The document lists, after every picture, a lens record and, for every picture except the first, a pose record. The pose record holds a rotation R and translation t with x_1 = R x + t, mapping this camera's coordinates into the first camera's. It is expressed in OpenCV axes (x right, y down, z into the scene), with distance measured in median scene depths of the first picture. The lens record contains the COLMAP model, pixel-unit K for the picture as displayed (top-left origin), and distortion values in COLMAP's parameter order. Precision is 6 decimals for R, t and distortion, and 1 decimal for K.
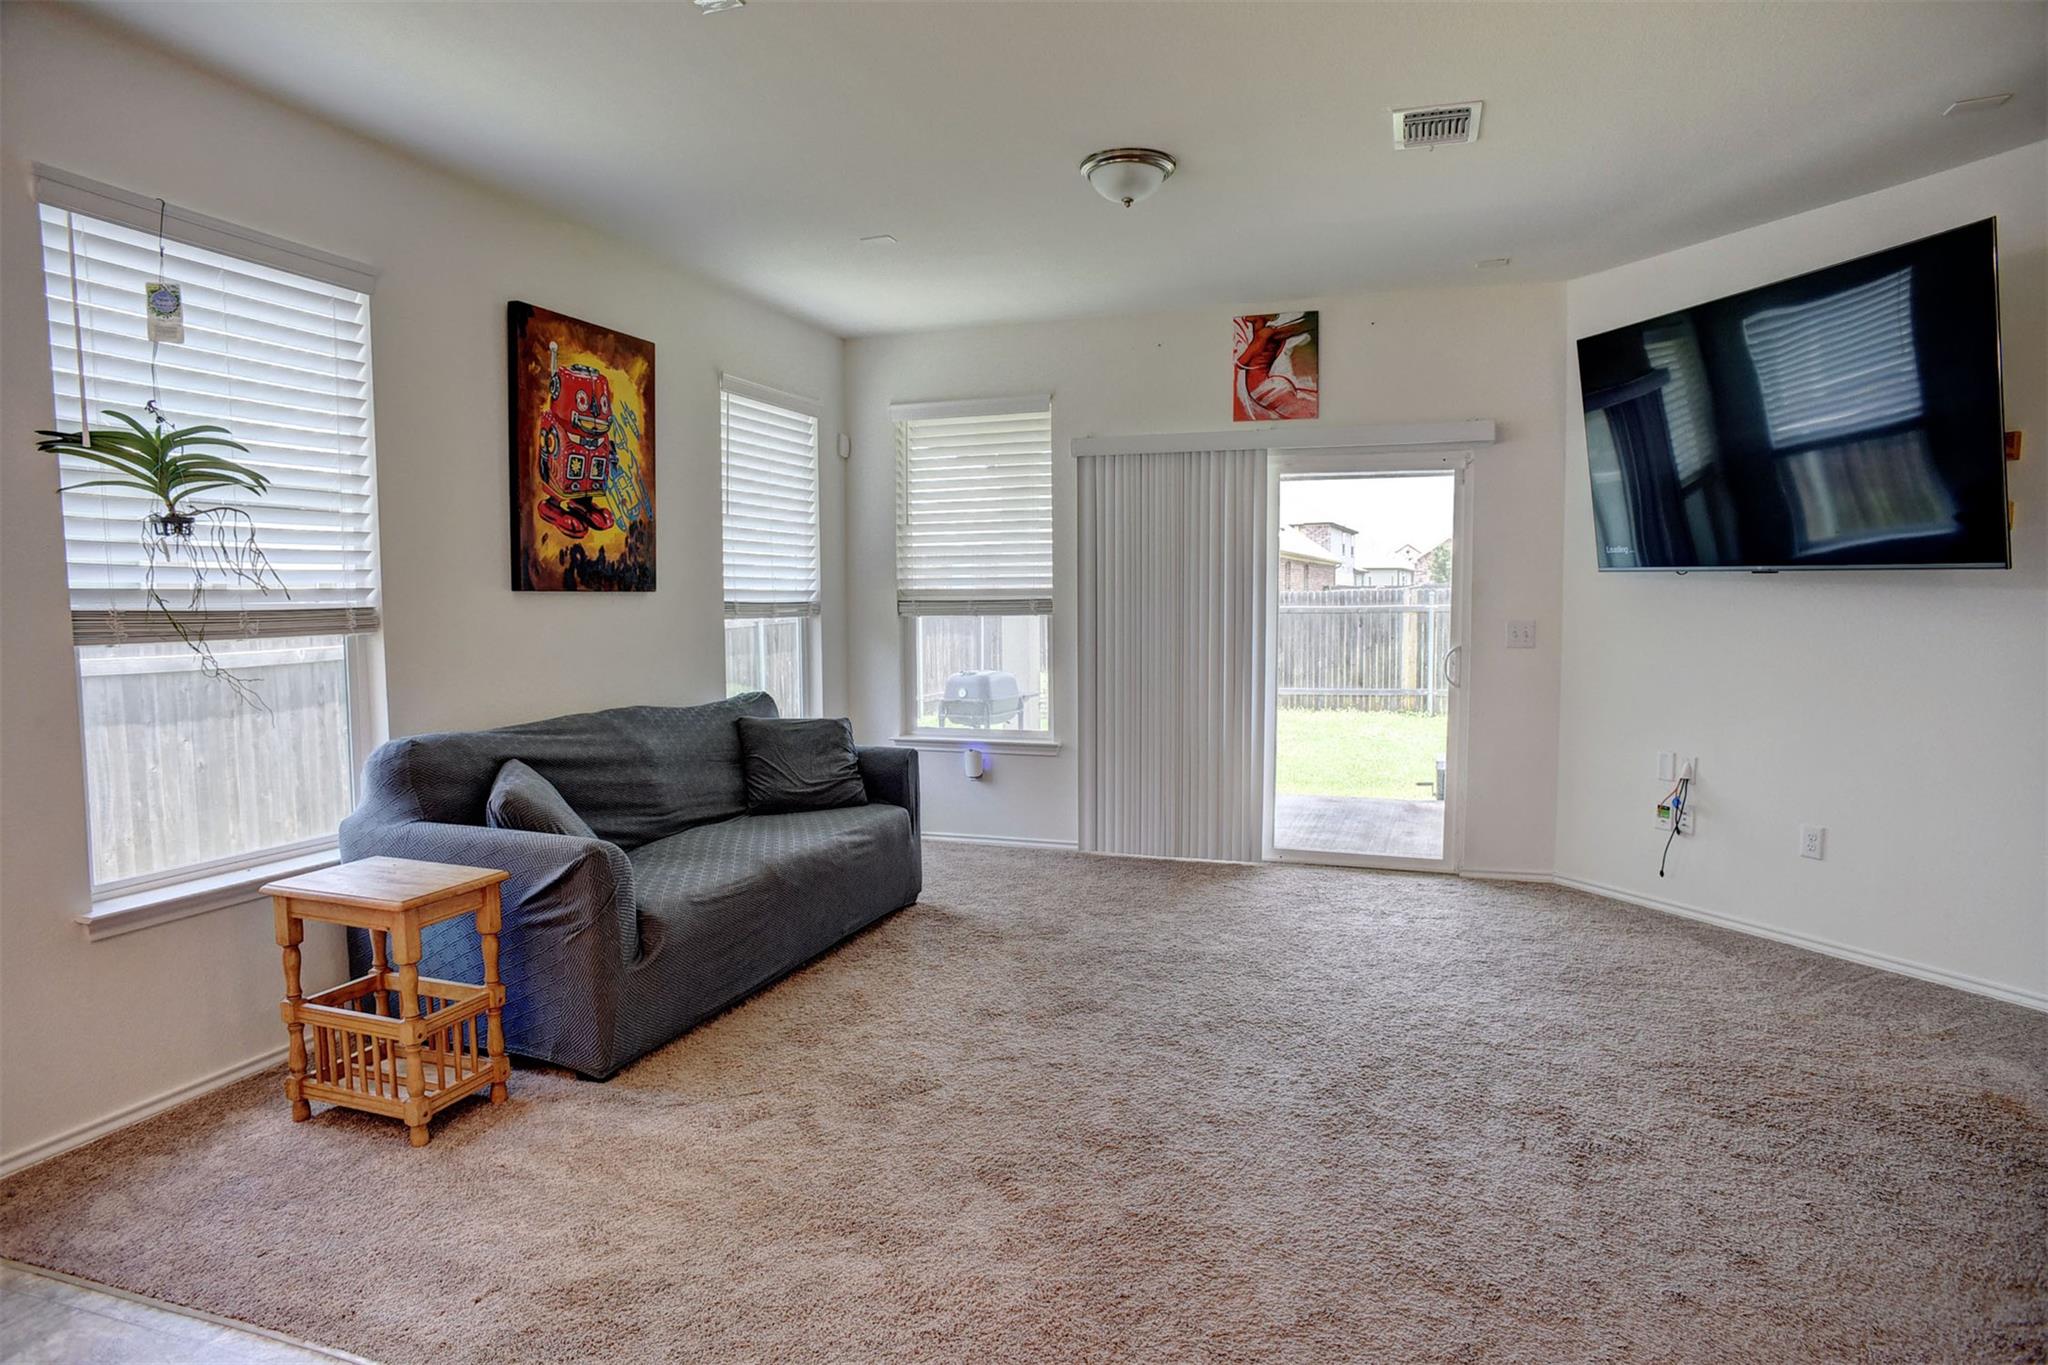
lens RADIAL K [[1267.4, 0, 1022.5], [0, 1267.4, 820.7], [0, 0, 1]] dist [-0.085378, 0.047104]
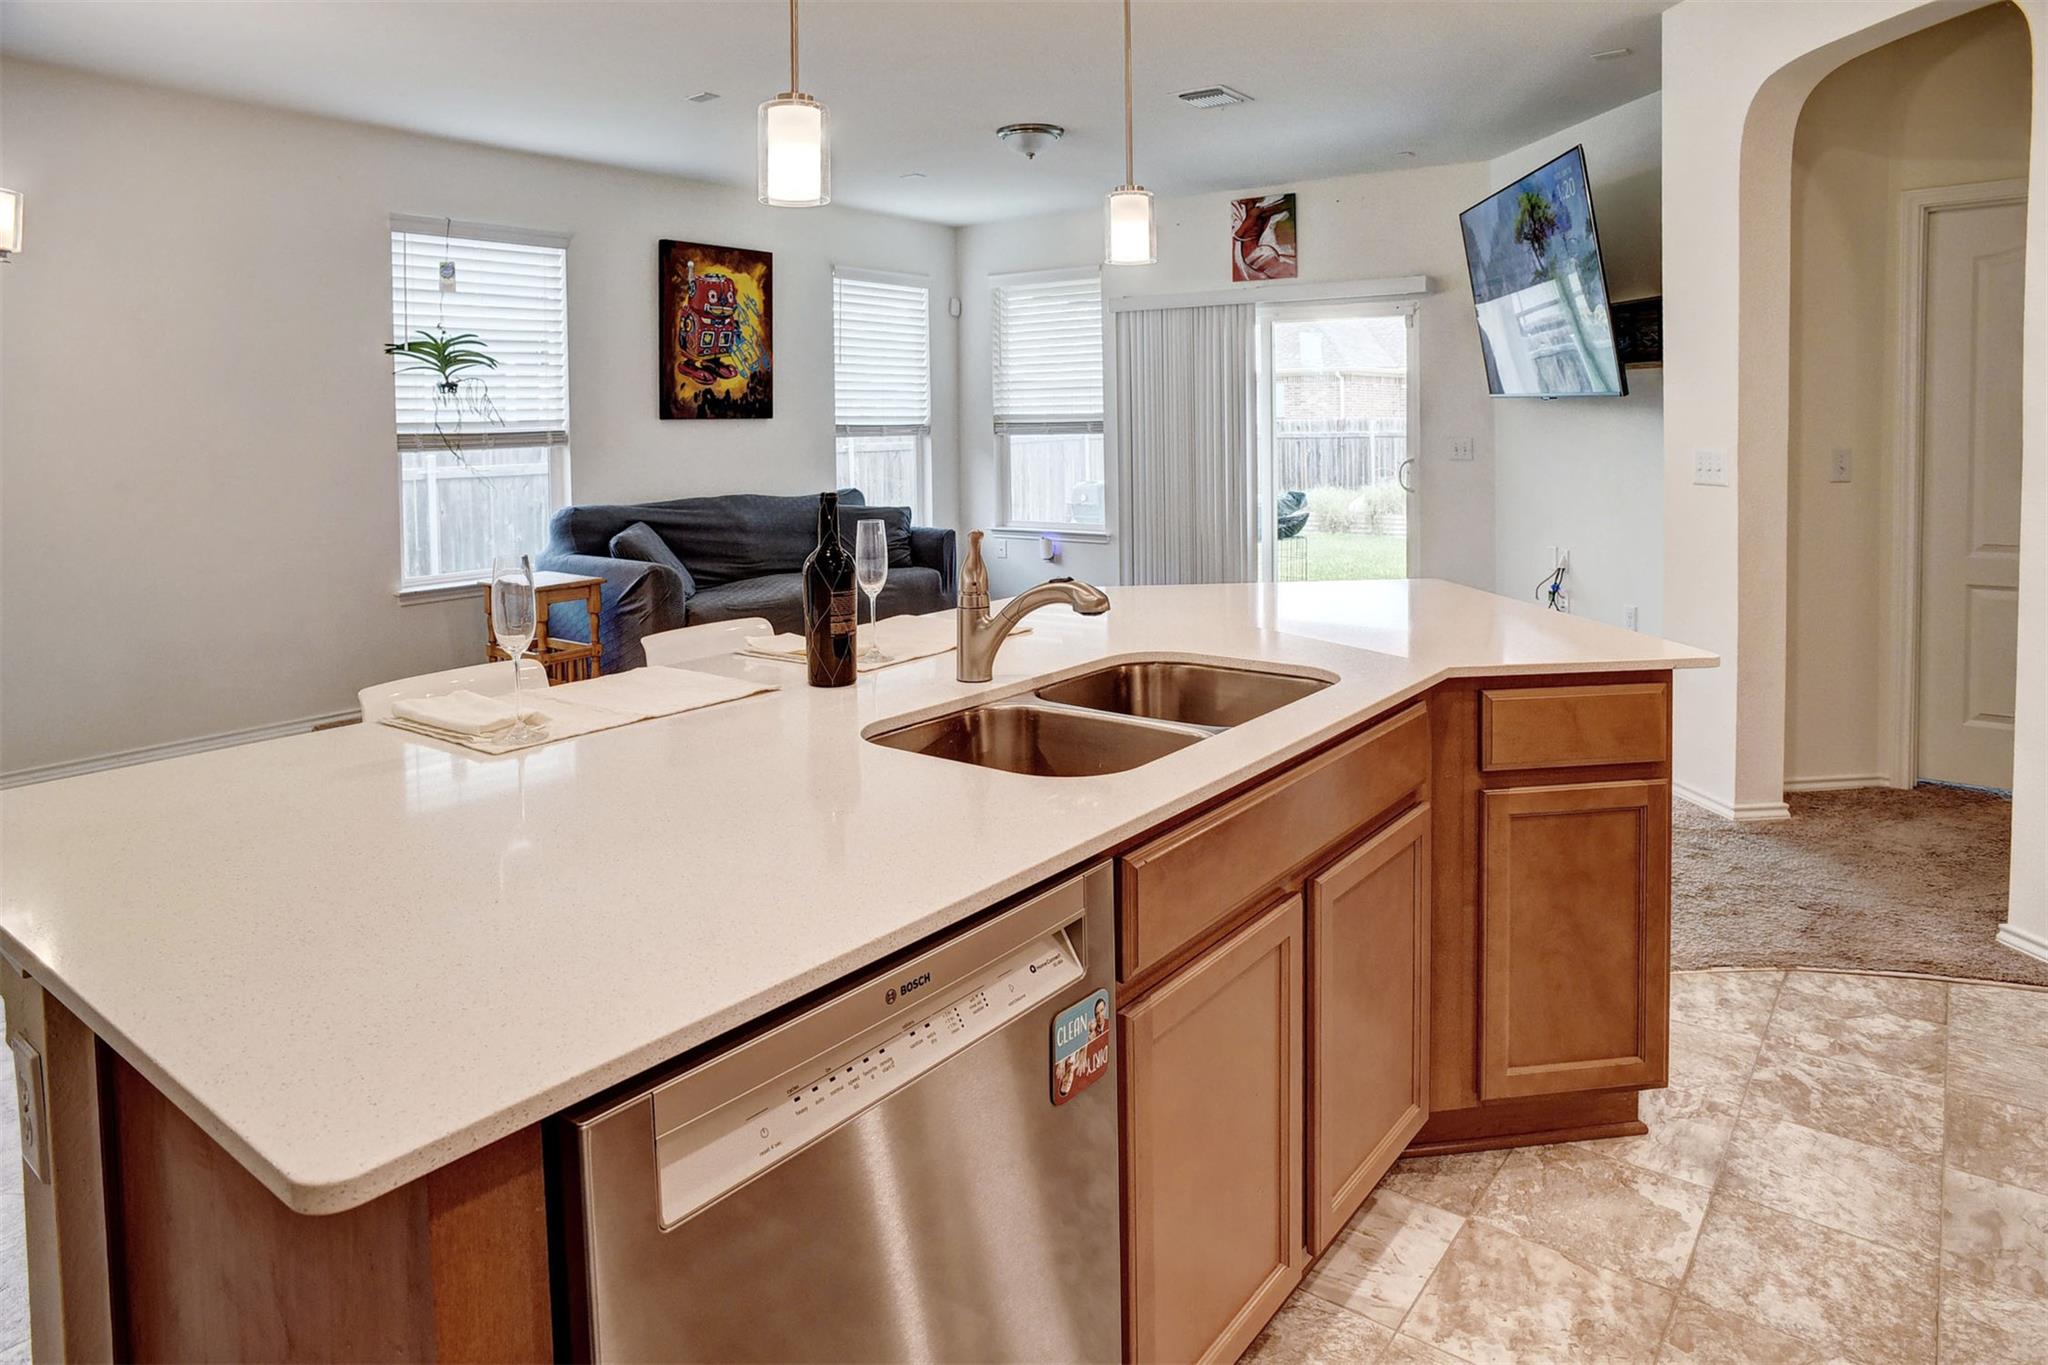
lens RADIAL K [[1228.7, 0, 1015.0], [0, 1228.7, 651.5], [0, 0, 1]] dist [-0.144388, 0.095843]
pose [[0.962971, 0.042233, -0.266277, 0.413954], [-0.039321, 0.999094, 0.016258, 0.063265], [0.266722, -0.005186, 0.963759, -0.337026]]
